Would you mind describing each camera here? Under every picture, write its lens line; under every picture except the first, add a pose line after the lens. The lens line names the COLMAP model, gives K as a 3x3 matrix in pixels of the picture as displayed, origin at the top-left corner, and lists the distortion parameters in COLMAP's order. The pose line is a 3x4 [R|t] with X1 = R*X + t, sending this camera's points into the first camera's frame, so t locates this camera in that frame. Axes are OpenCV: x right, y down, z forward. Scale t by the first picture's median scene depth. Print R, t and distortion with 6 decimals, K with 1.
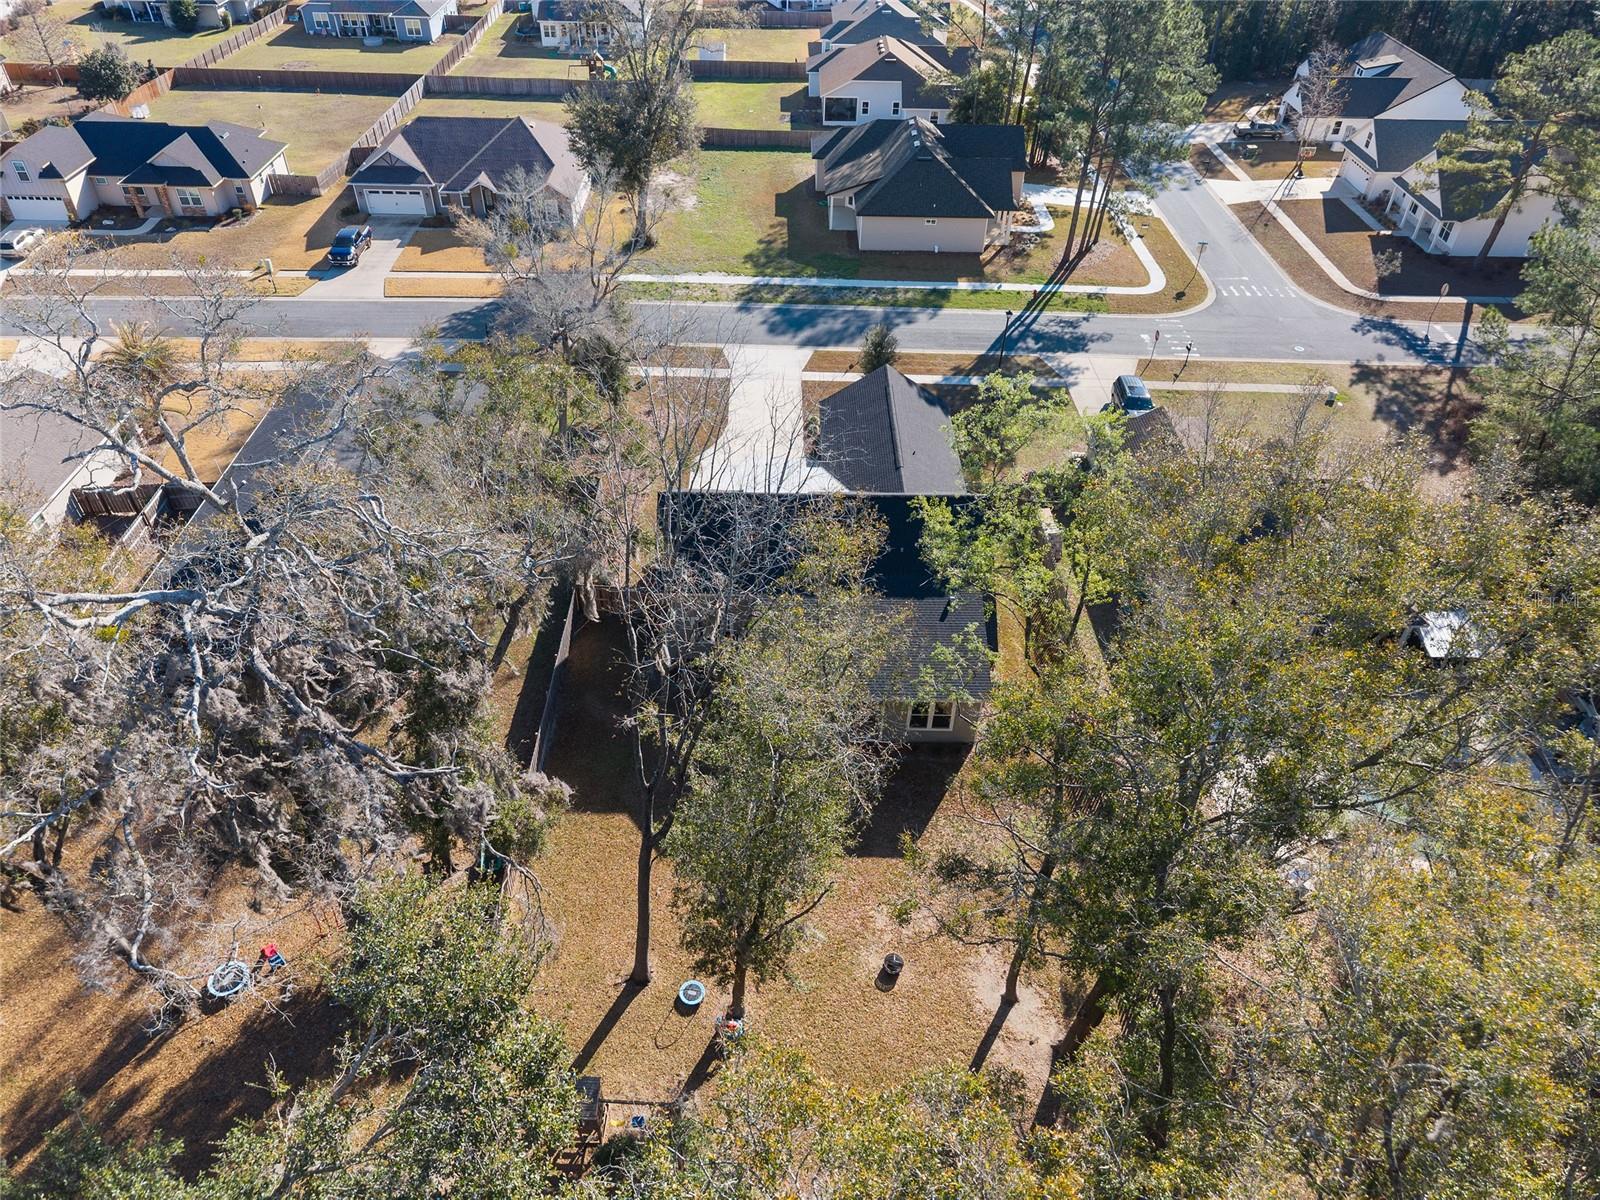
lens RADIAL K [[1072.3, 0, 793.0], [0, 1072.3, 603.4], [0, 0, 1]] dist [0.011670, -0.002172]
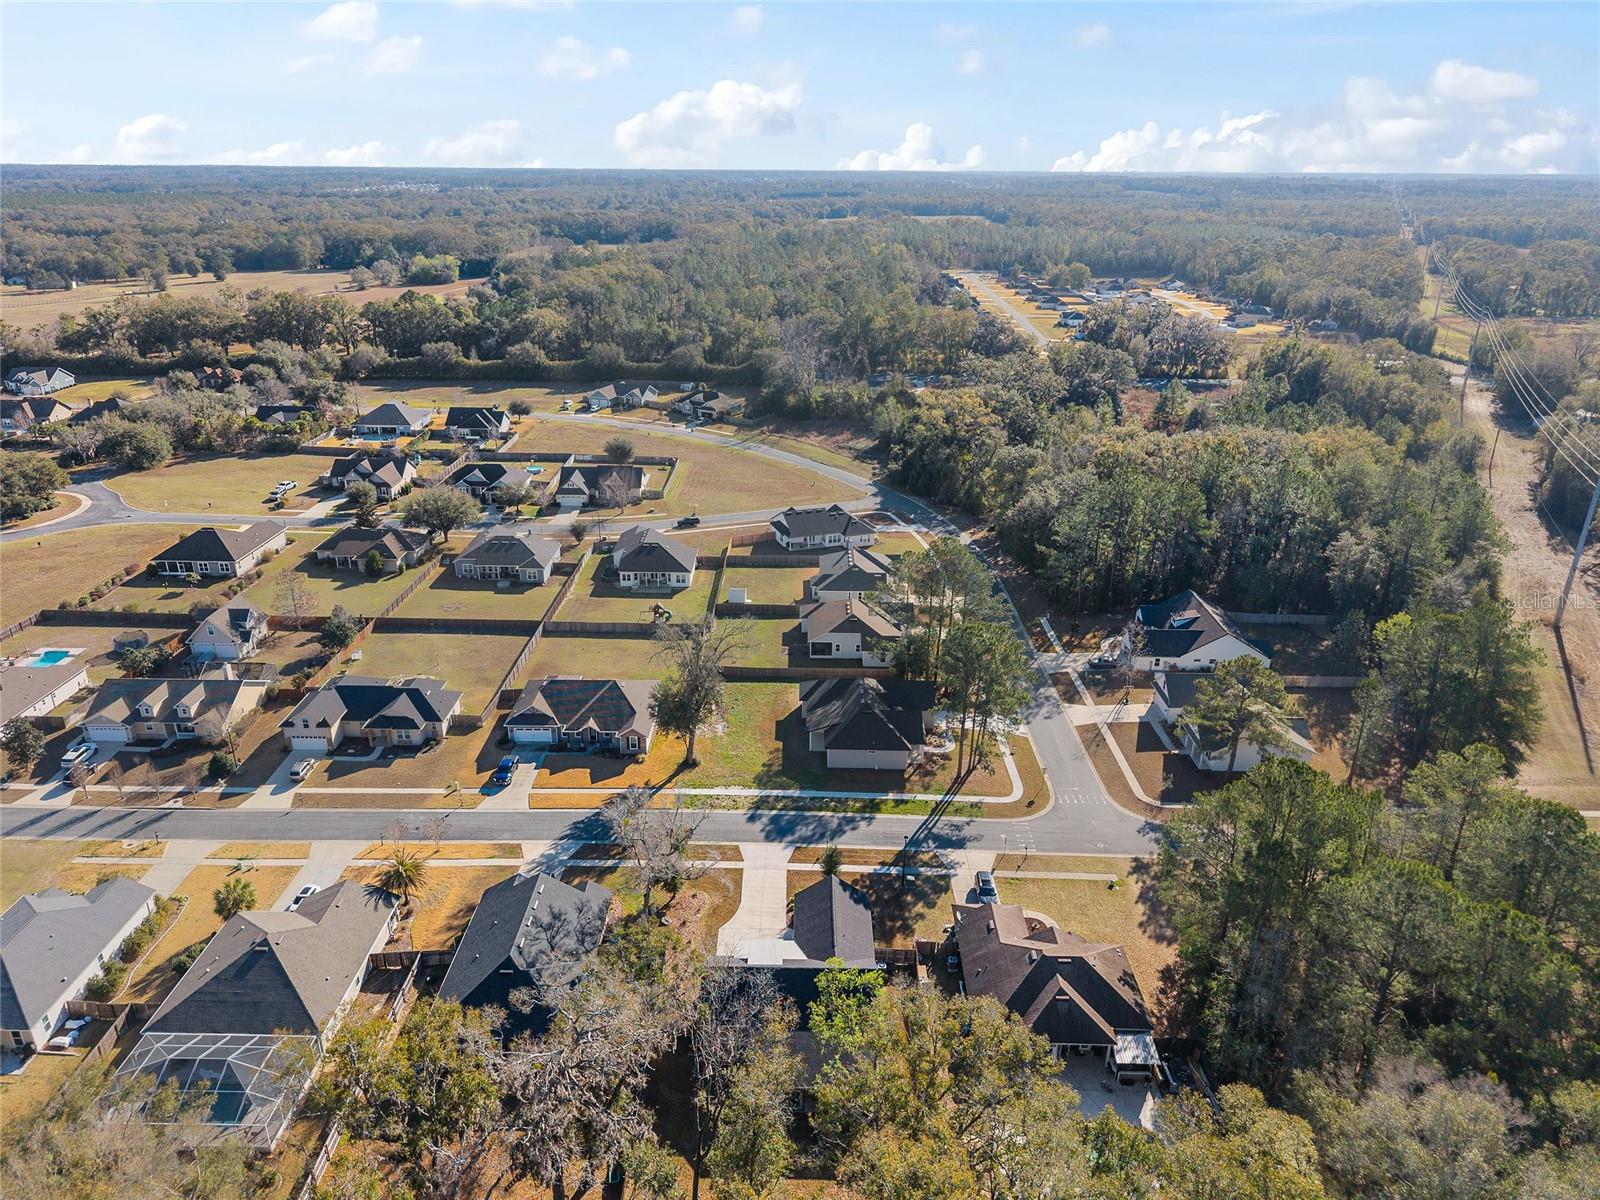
lens RADIAL K [[1064.7, 0, 791.3], [0, 1064.7, 603.1], [0, 0, 1]] dist [0.073081, -0.085539]
pose [[0.999820, -0.003819, -0.018605, 0.039316], [-0.002347, 0.947226, -0.320559, -0.059050], [0.018847, 0.320545, 0.947046, -0.564926]]
